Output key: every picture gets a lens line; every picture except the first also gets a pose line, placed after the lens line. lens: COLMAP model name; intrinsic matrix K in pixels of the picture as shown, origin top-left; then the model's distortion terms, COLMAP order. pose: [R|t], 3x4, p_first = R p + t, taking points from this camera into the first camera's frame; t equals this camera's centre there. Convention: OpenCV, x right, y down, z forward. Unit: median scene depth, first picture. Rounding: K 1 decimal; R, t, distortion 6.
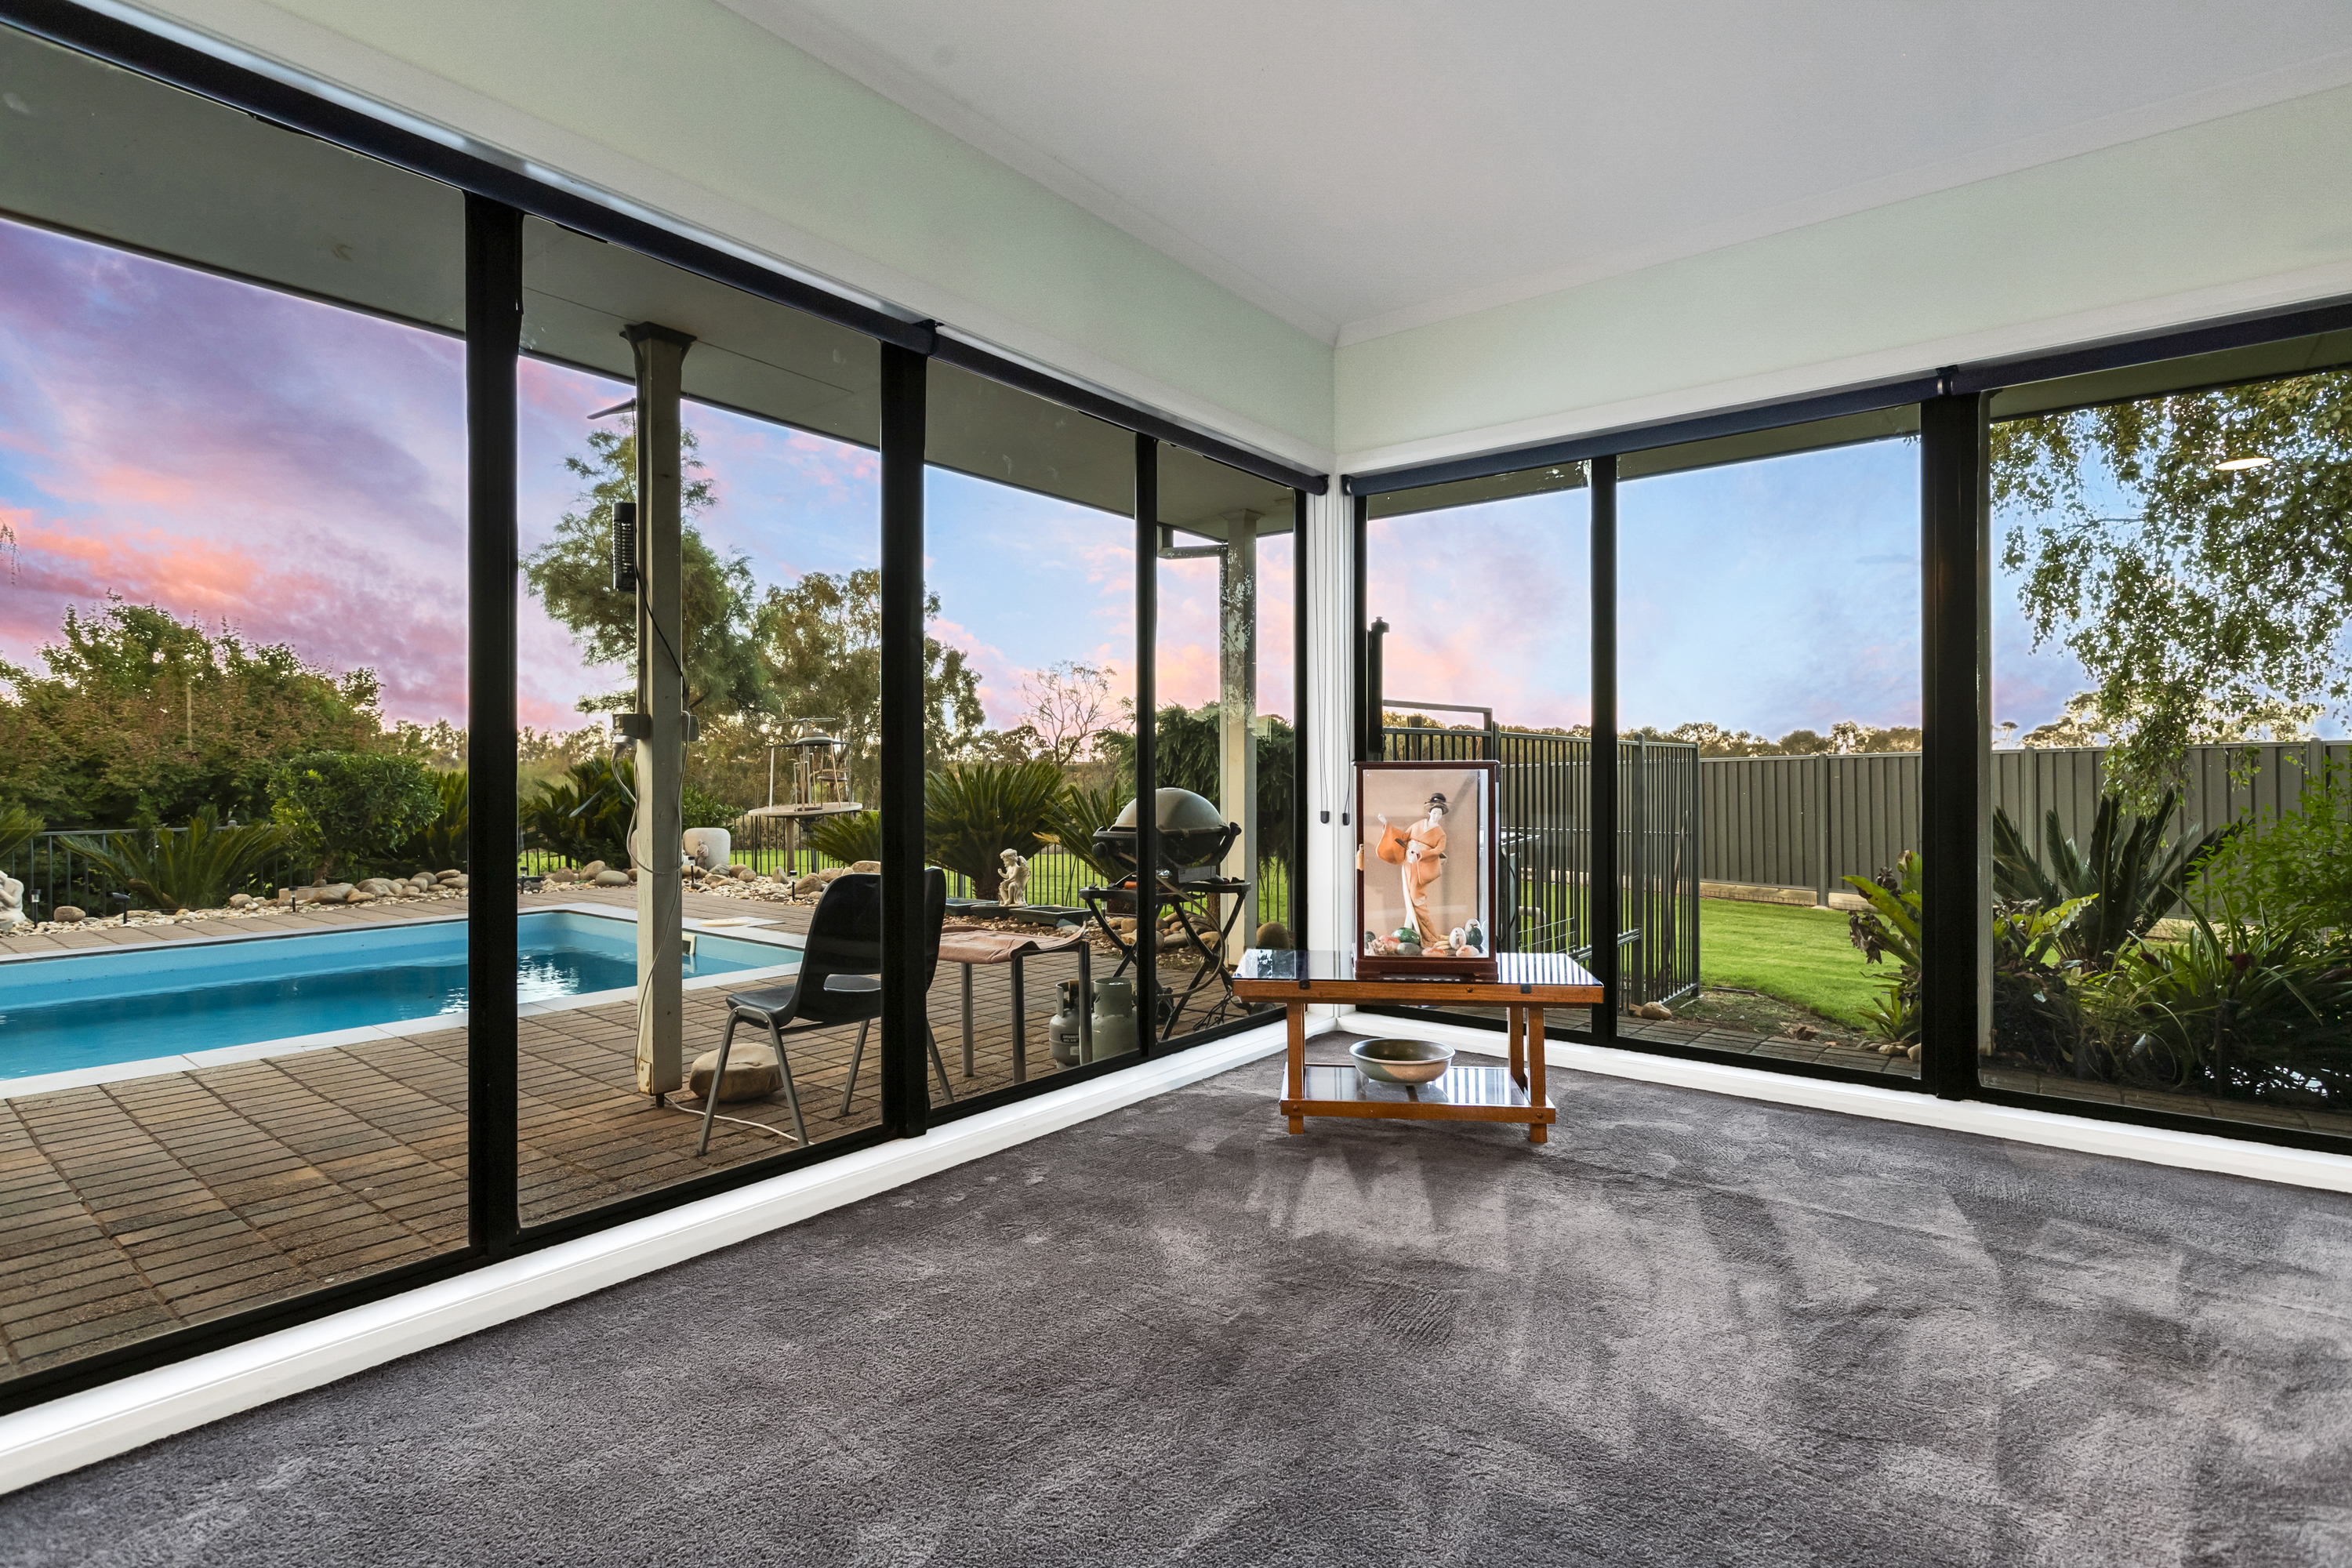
lens RADIAL K [[1156.5, 0, 1167.2], [0, 1156.5, 767.0], [0, 0, 1]] dist [0.000908, -0.003046]
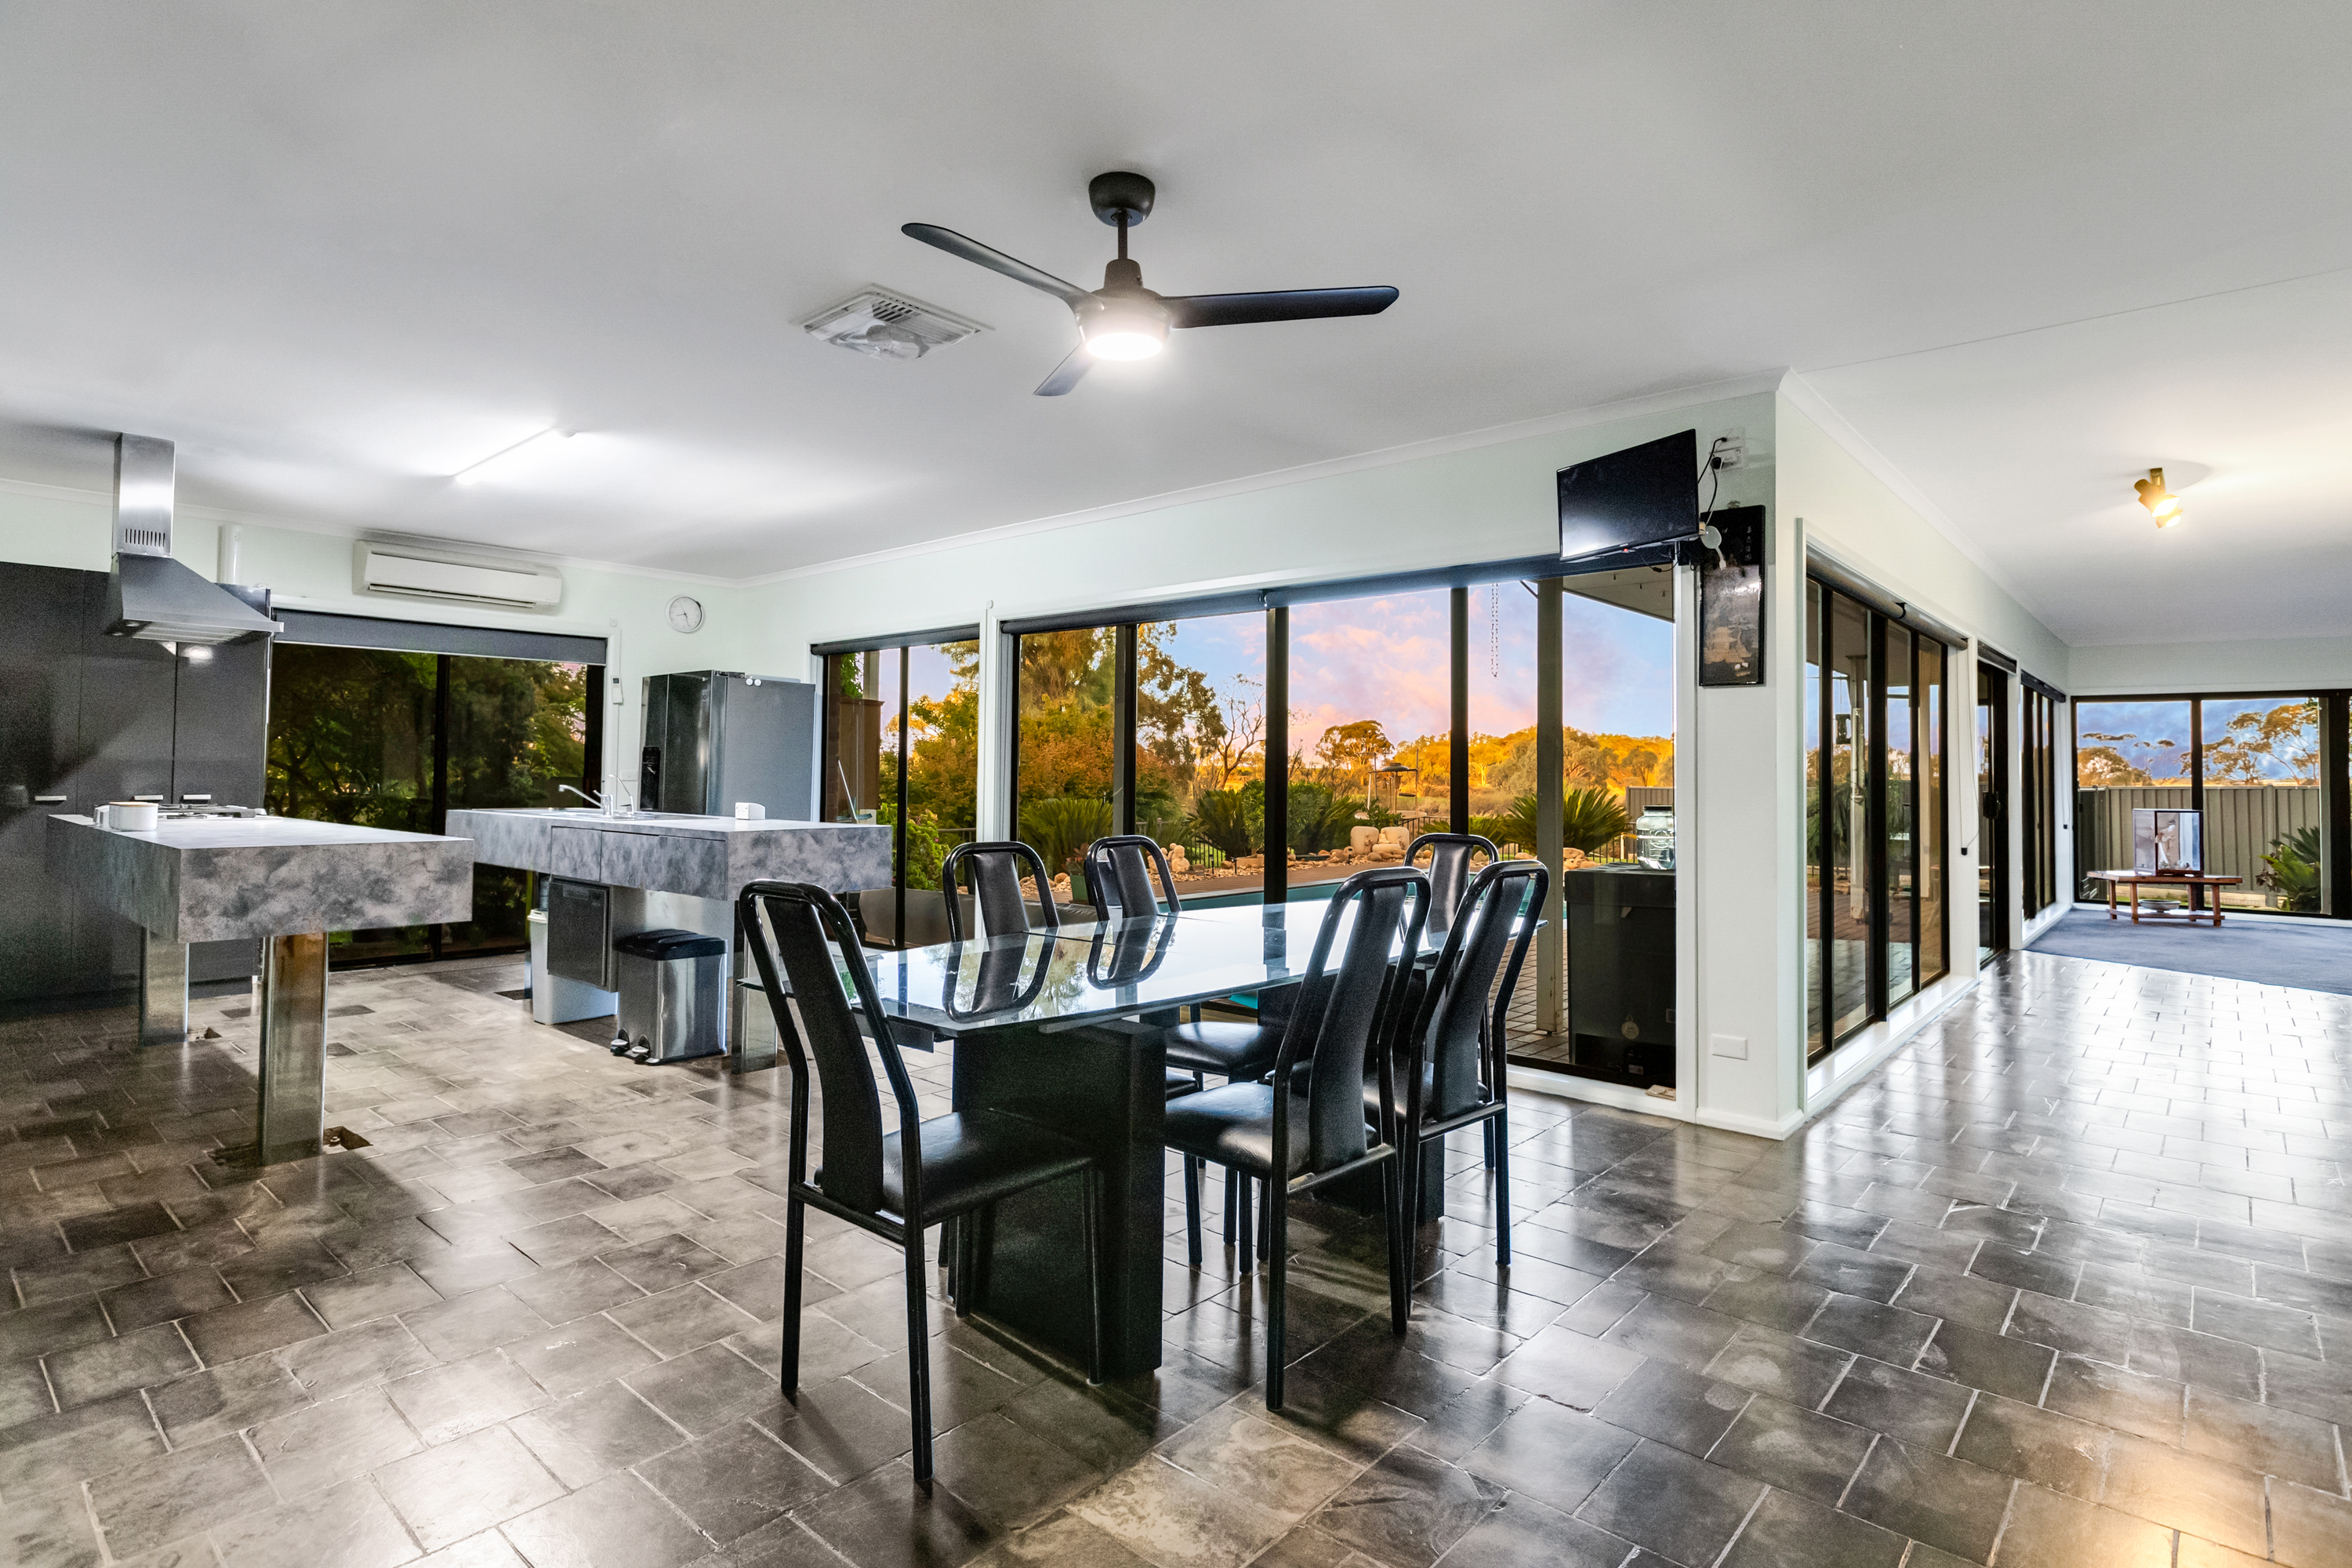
lens RADIAL K [[1156.5, 0, 1204.4], [0, 1156.5, 743.2], [0, 0, 1]] dist [0.000908, -0.003046]
pose [[0.998400, 0.010322, -0.055590, -0.899506], [-0.011671, 0.999644, -0.024002, -0.031710], [0.055322, 0.024612, 0.998165, -0.928239]]
